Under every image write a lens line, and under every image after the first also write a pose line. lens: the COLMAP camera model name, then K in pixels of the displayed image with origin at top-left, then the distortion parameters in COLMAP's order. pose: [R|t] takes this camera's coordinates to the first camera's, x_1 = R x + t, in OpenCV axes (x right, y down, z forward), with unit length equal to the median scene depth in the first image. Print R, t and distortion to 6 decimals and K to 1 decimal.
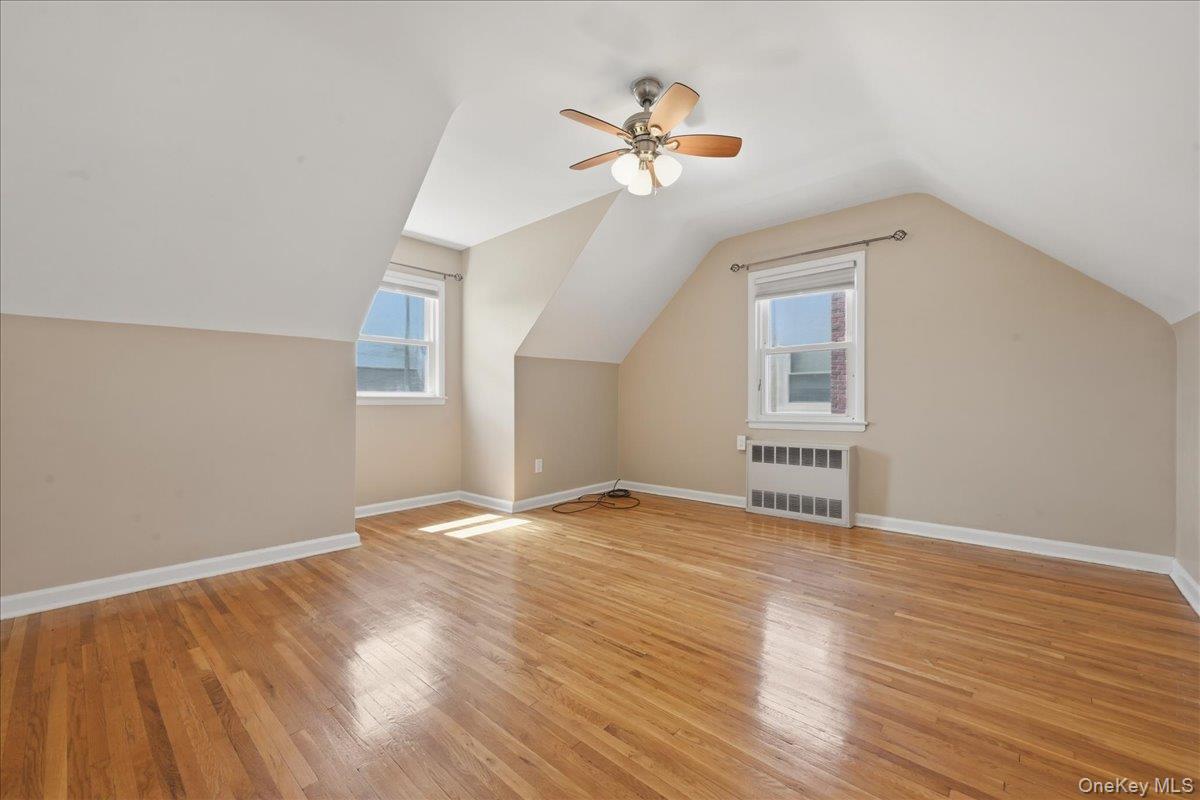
lens RADIAL K [[481.7, 0, 600.1], [0, 481.7, 403.2], [0, 0, 1]] dist [-0.000159, 0.000039]
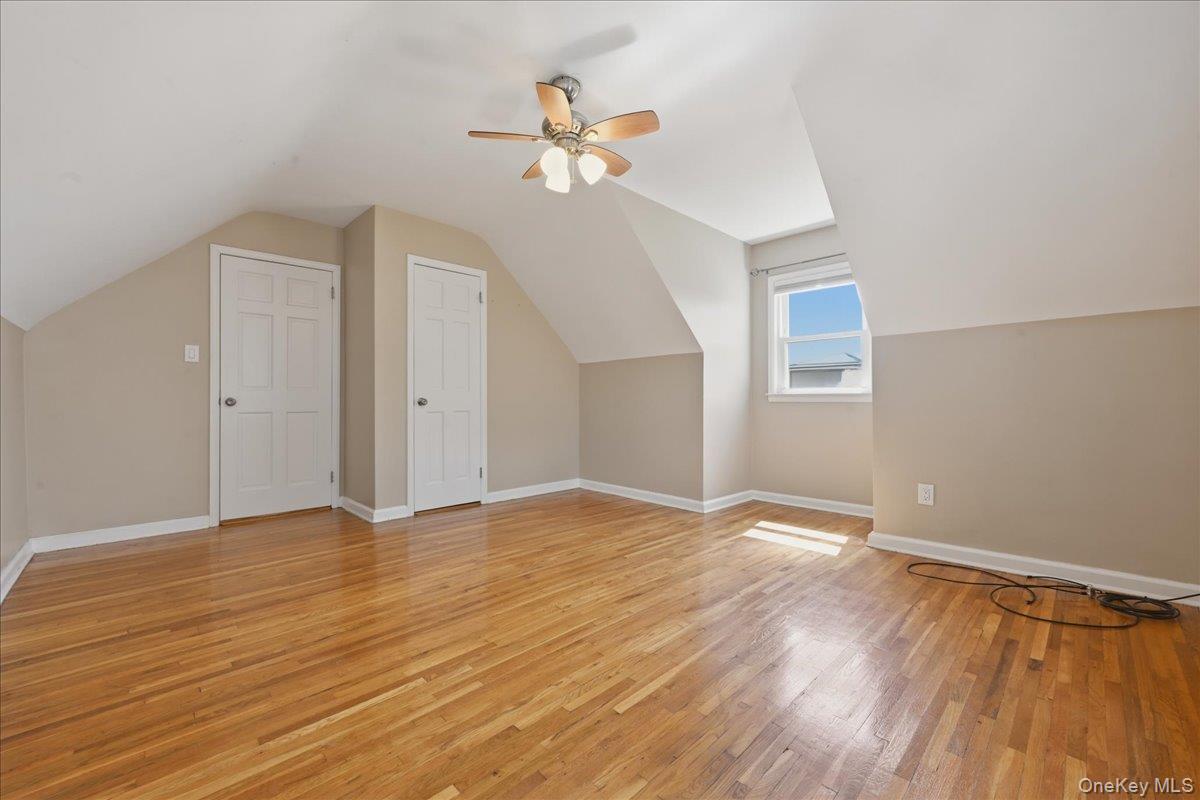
lens RADIAL K [[481.7, 0, 600.1], [0, 481.7, 403.2], [0, 0, 1]] dist [-0.000159, 0.000039]
pose [[-0.068716, 0.008711, -0.997598, 0.939624], [0.000020, 0.999962, 0.008730, -0.003857], [0.997636, 0.000580, -0.068714, 0.989248]]
